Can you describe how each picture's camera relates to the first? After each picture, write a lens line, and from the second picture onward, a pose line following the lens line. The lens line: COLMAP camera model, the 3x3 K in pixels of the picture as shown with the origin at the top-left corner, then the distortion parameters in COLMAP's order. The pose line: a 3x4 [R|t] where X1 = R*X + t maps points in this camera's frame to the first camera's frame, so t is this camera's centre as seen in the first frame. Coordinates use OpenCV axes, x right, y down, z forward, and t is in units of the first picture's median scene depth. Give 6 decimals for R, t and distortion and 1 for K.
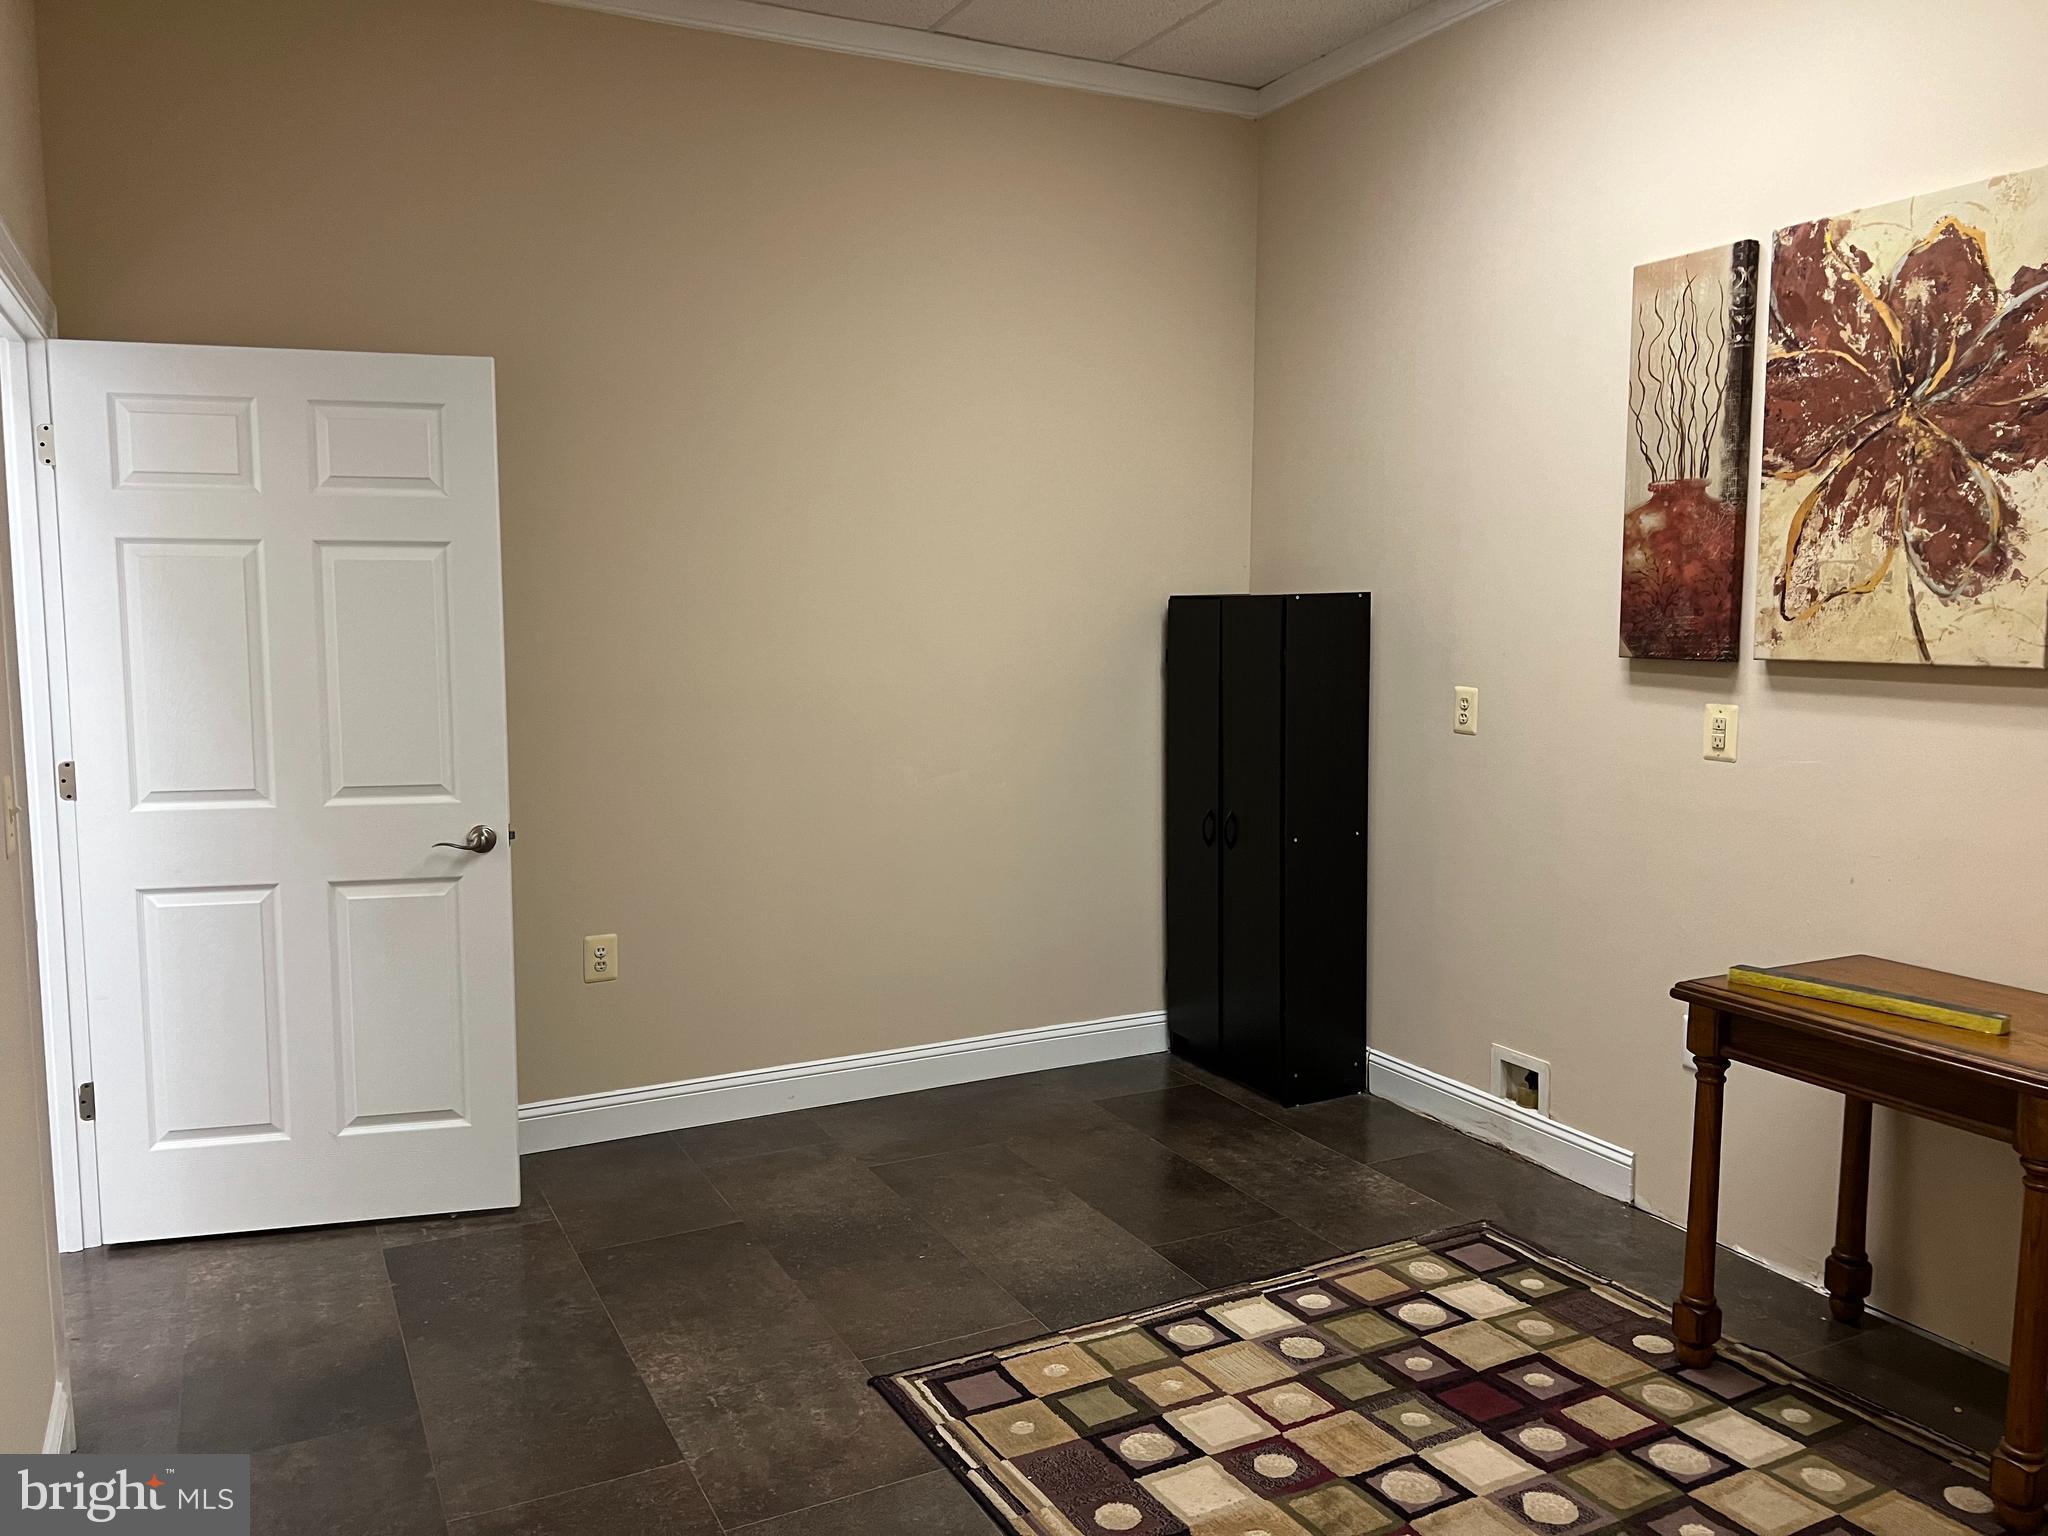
lens RADIAL K [[1556.8, 0, 1007.5], [0, 1556.8, 765.5], [0, 0, 1]] dist [0.004854, 0.001061]
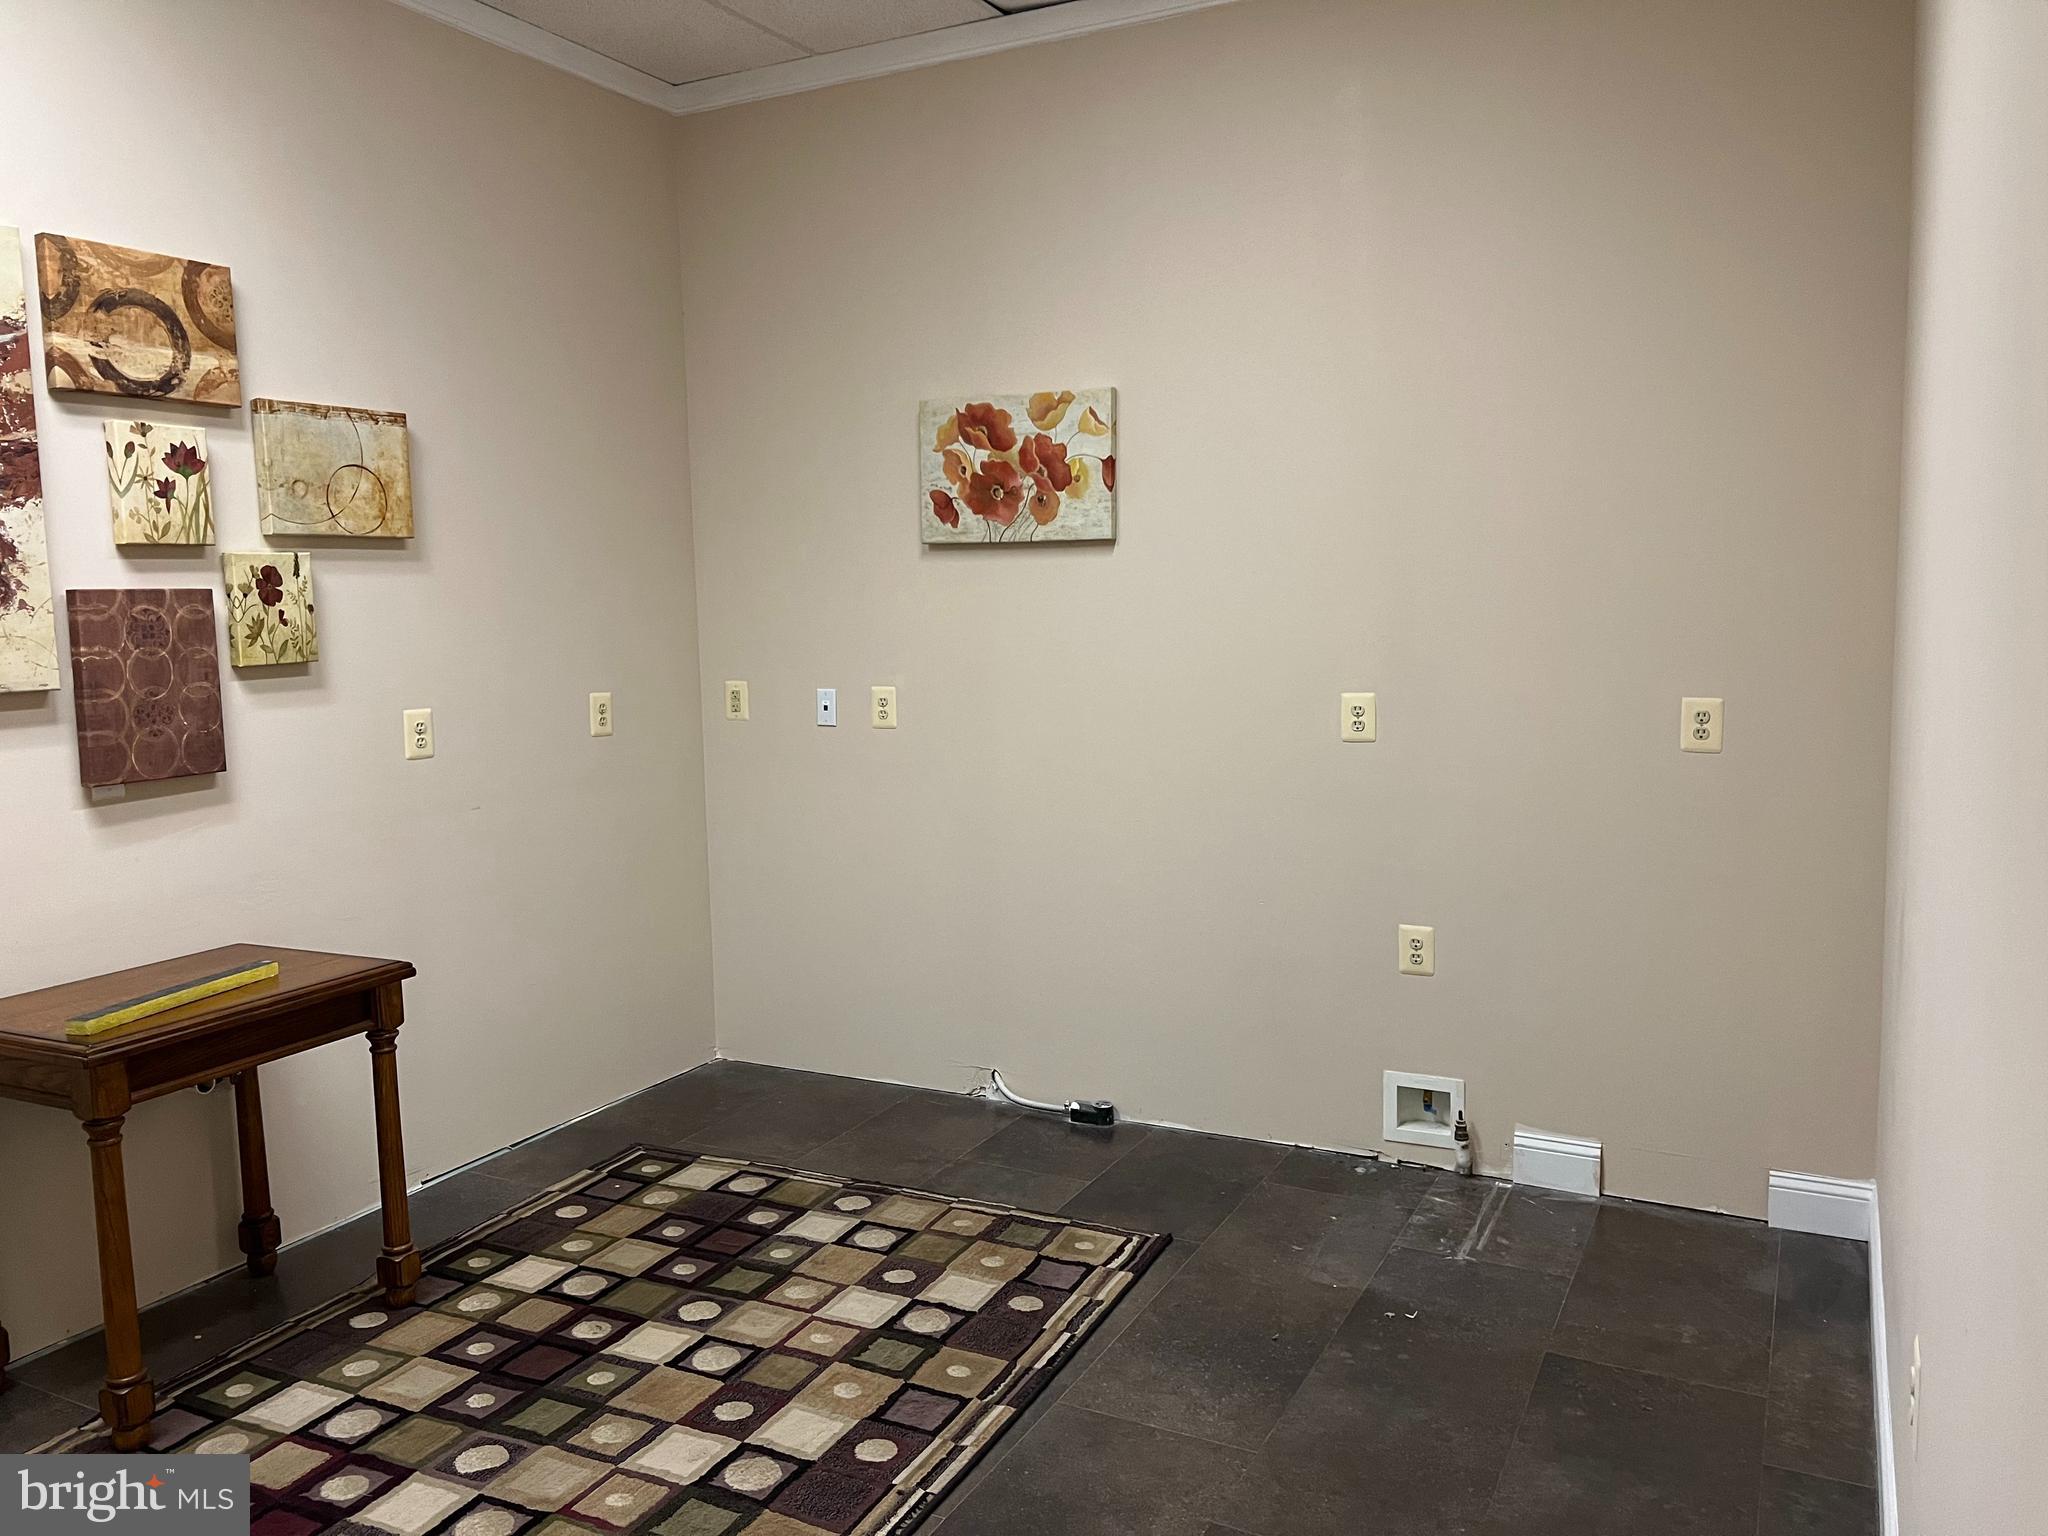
lens RADIAL K [[1556.8, 0, 1007.5], [0, 1556.8, 765.5], [0, 0, 1]] dist [0.004854, 0.001061]
pose [[-0.578185, -0.080988, 0.811876, -0.672434], [0.103119, 0.979829, 0.171179, -0.138855], [-0.809363, 0.182693, -0.558171, 1.165134]]
